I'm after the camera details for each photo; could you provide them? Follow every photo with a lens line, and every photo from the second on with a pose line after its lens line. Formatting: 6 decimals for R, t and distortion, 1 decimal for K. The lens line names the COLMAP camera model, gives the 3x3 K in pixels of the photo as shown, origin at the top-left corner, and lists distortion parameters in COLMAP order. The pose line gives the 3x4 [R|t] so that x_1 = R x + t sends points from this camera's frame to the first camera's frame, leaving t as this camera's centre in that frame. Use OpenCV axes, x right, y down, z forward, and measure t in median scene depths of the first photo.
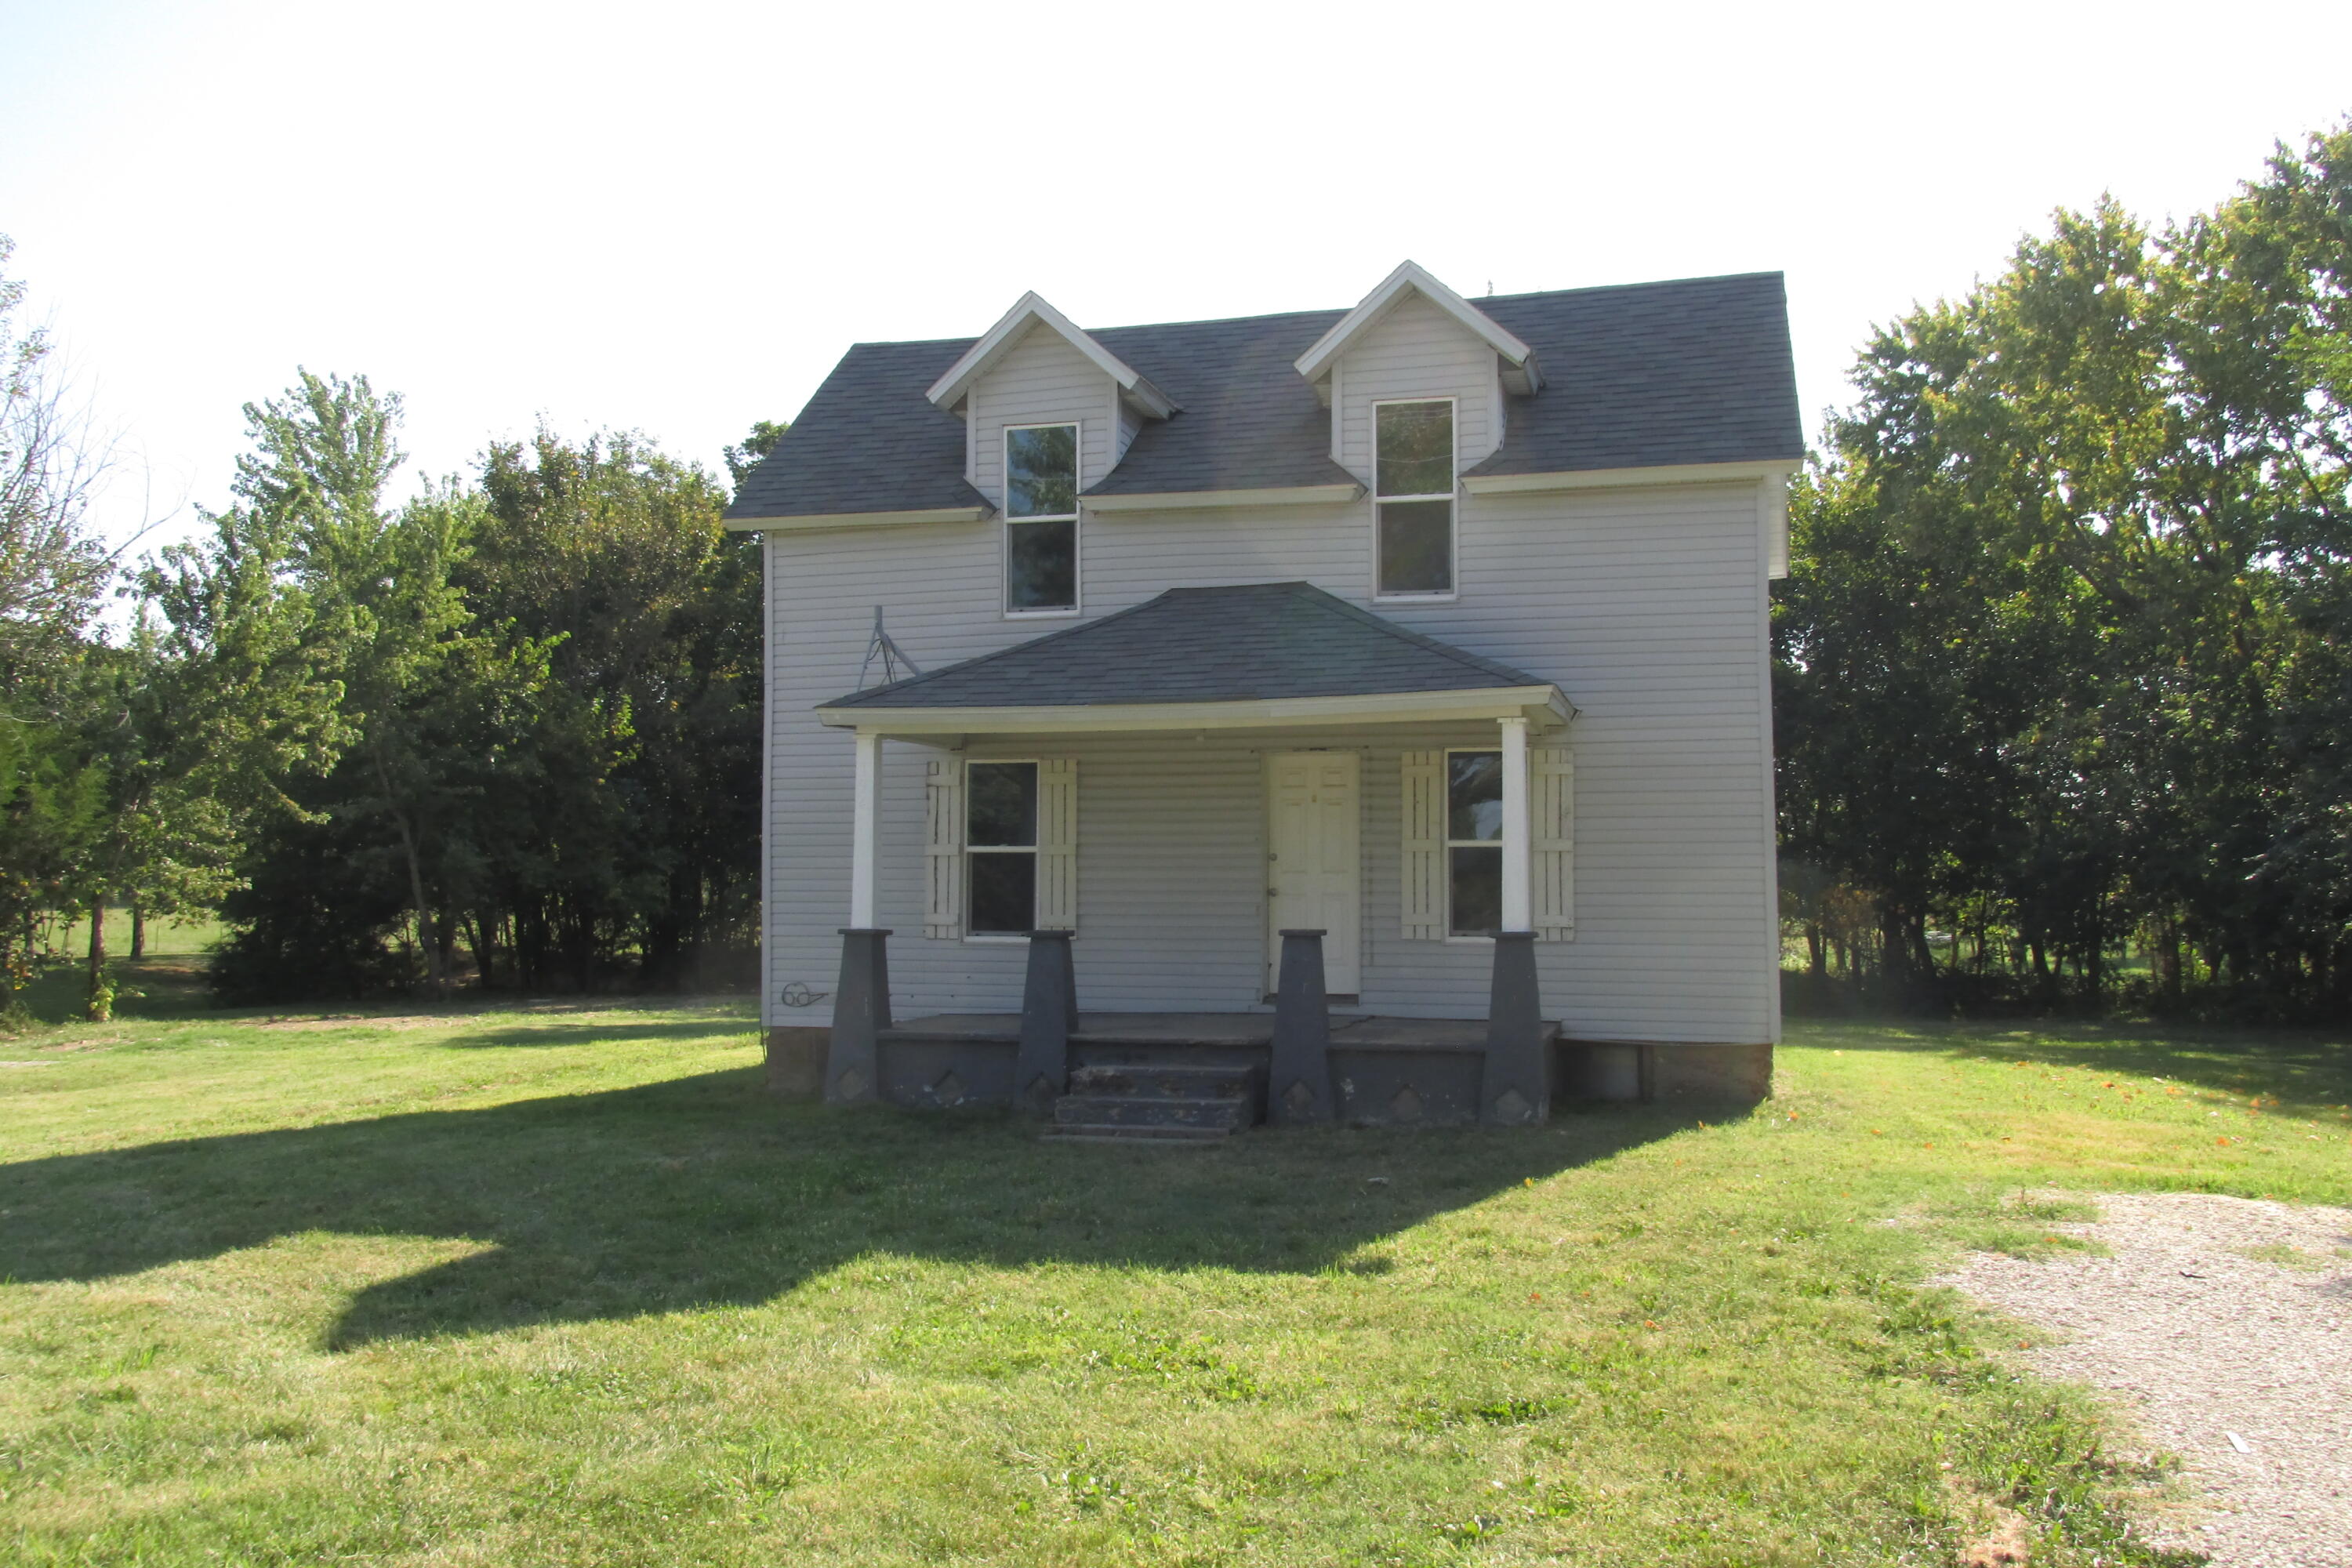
lens RADIAL K [[1956.1, 0, 1184.0], [0, 1956.1, 771.8], [0, 0, 1]] dist [-0.036134, 0.008727]
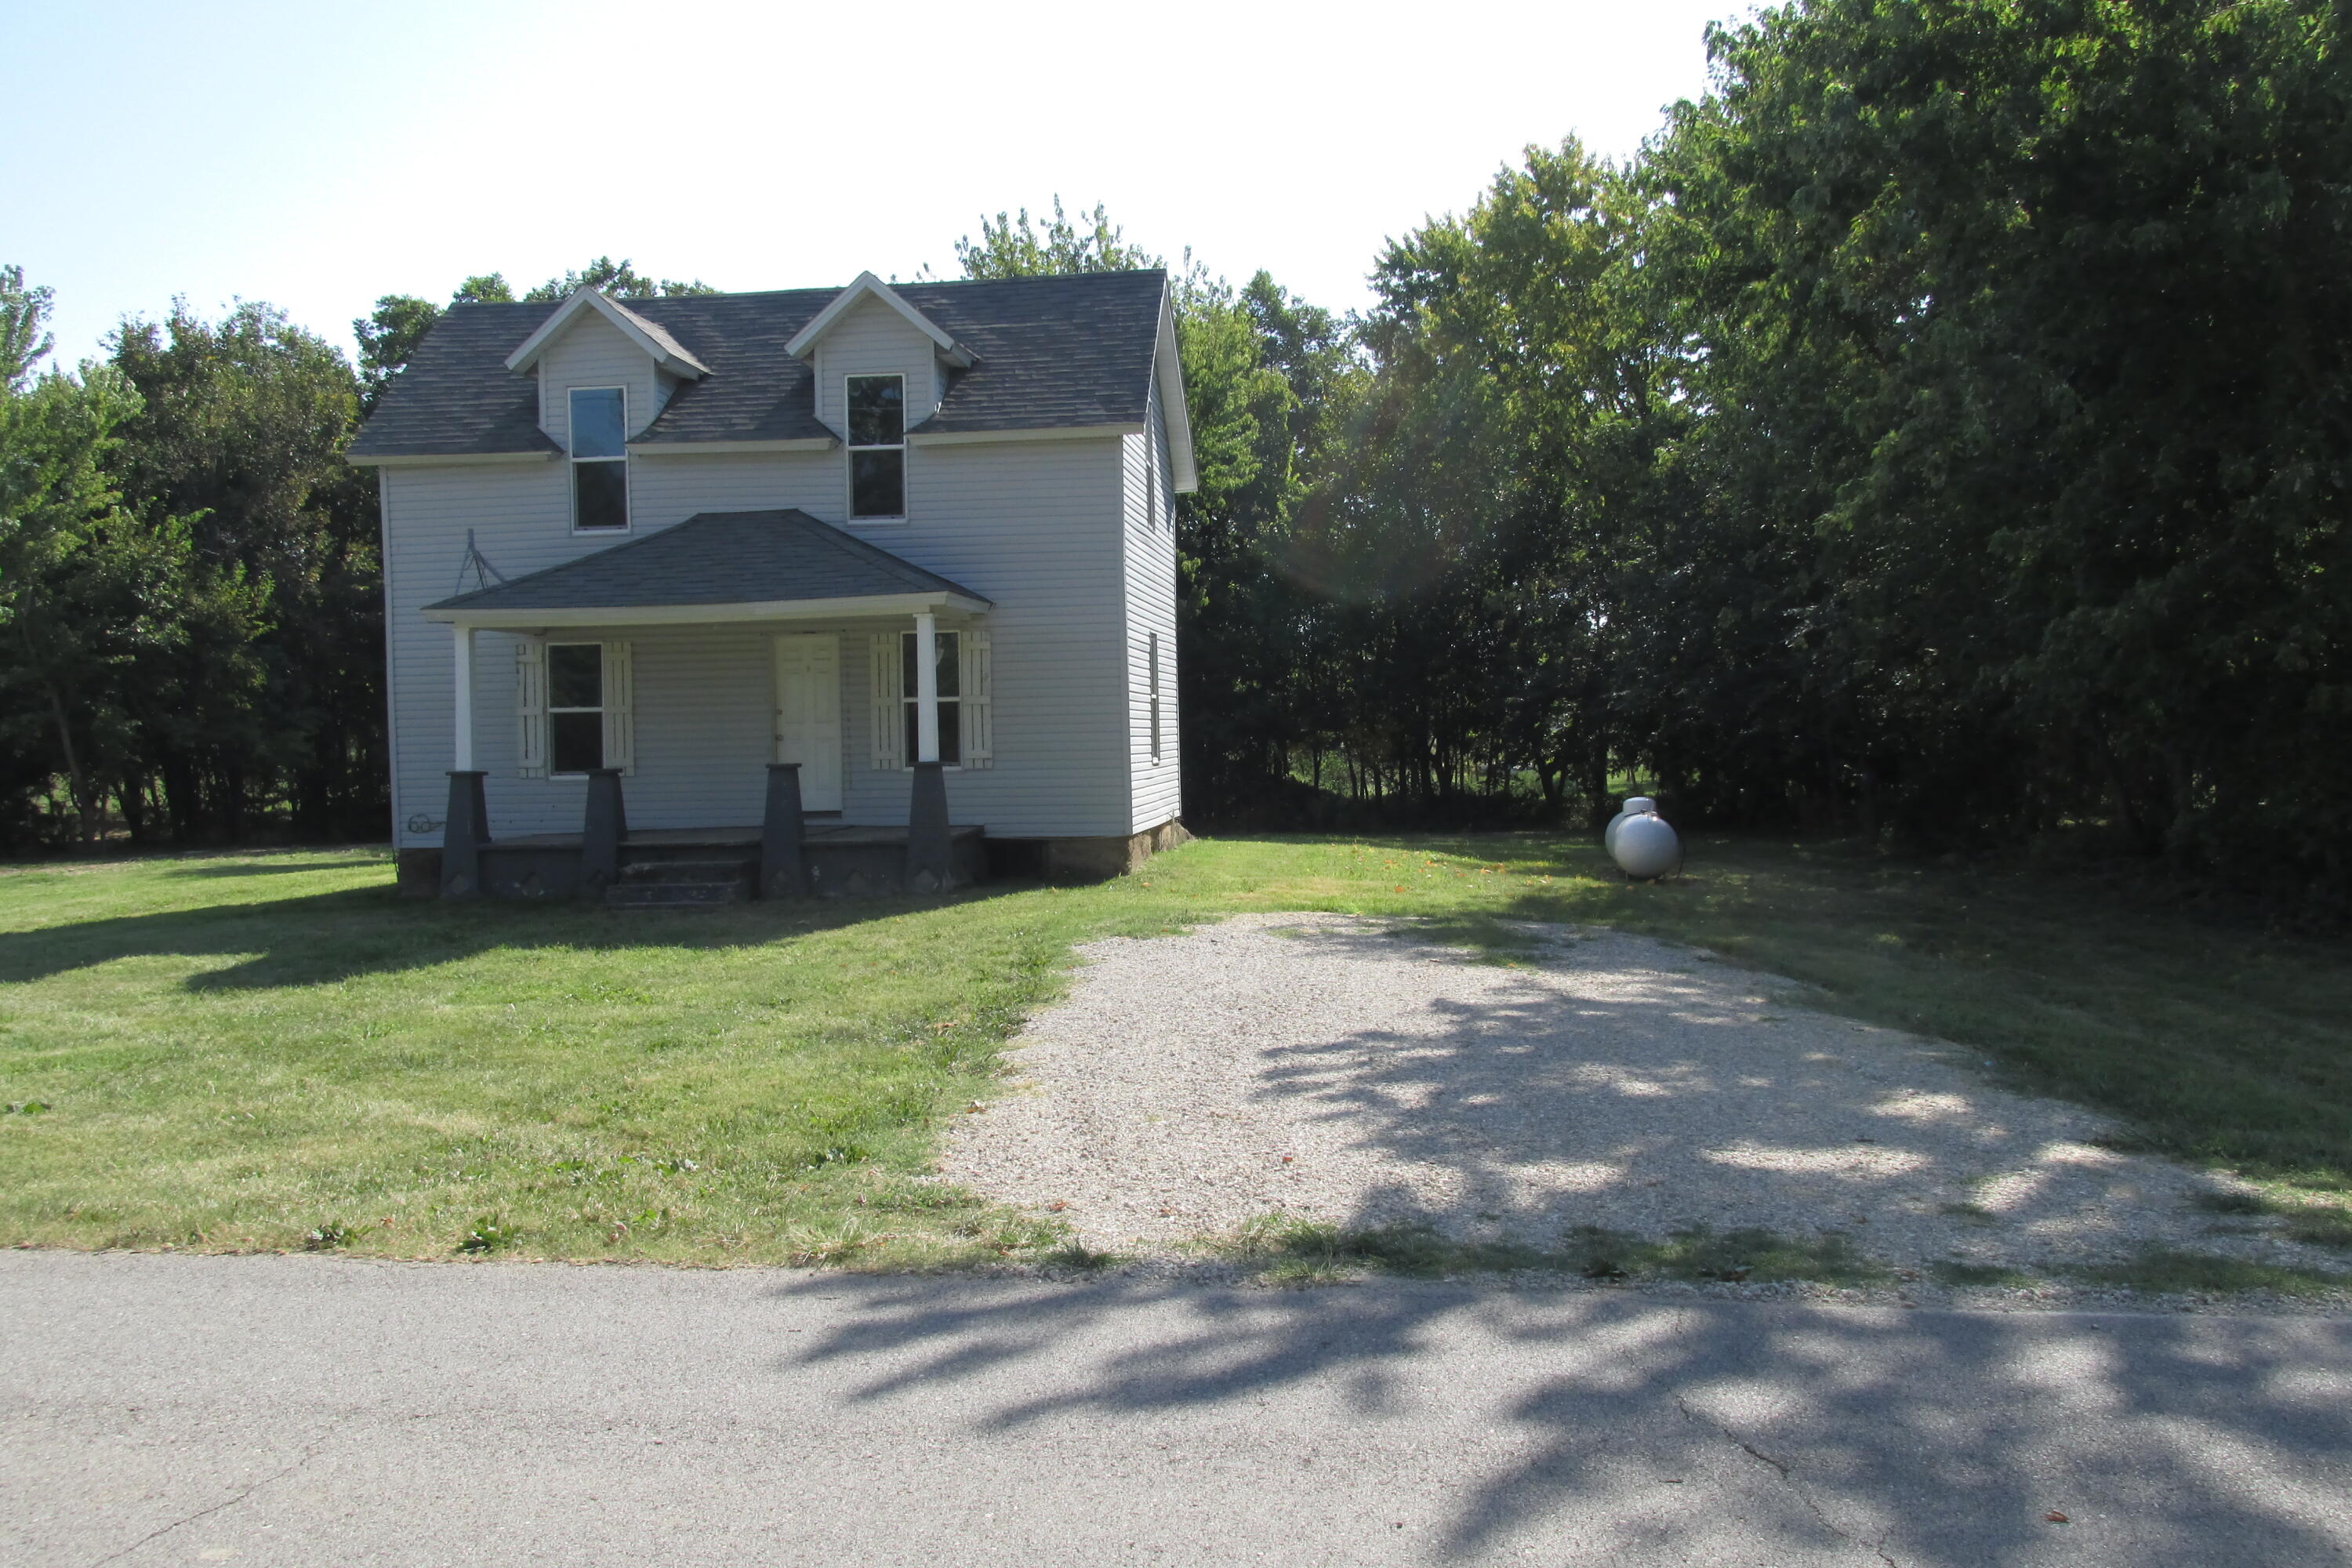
lens RADIAL K [[1956.1, 0, 1184.0], [0, 1956.1, 771.8], [0, 0, 1]] dist [-0.036134, 0.008727]
pose [[0.986737, -0.023184, 0.160661, 0.101360], [0.010269, 0.996681, 0.080755, -0.021326], [-0.162000, -0.078034, 0.983701, -0.376211]]
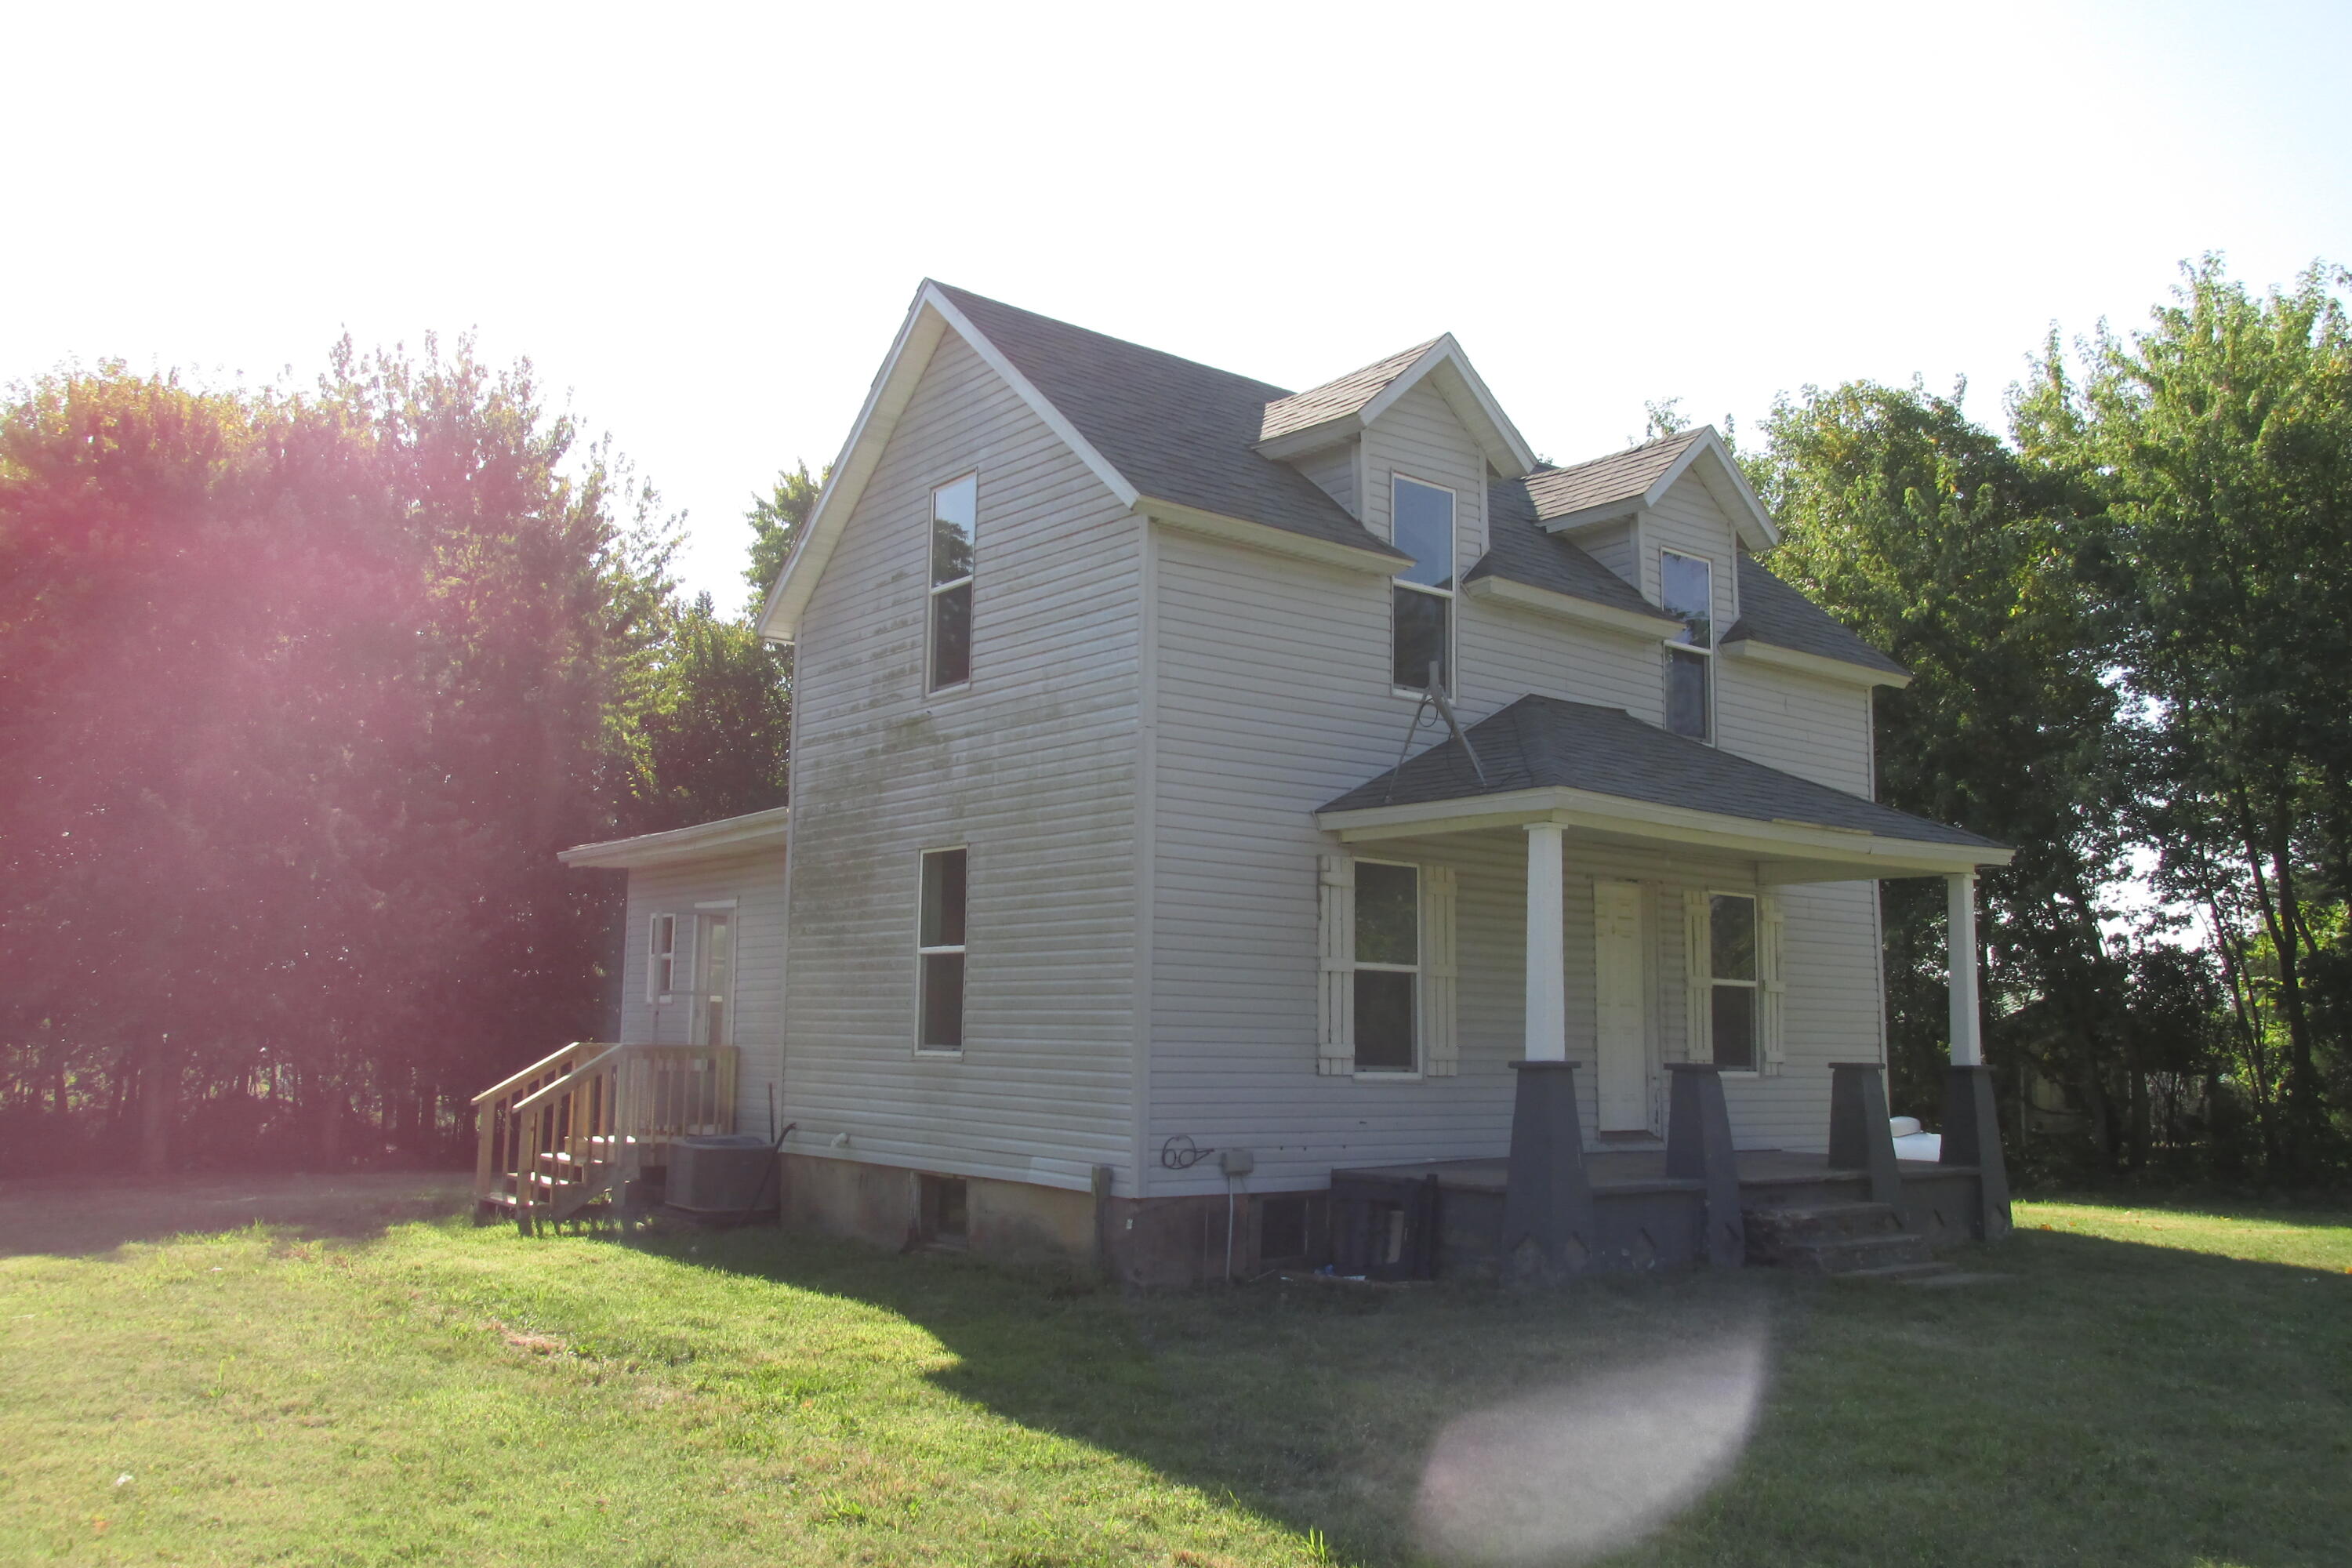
lens RADIAL K [[1956.1, 0, 1184.0], [0, 1956.1, 771.8], [0, 0, 1]] dist [-0.036134, 0.008727]
pose [[0.590322, 0.123835, 0.797612, -0.823873], [-0.062767, 0.992212, -0.107594, 0.052173], [-0.804724, 0.013451, 0.593497, 0.574028]]
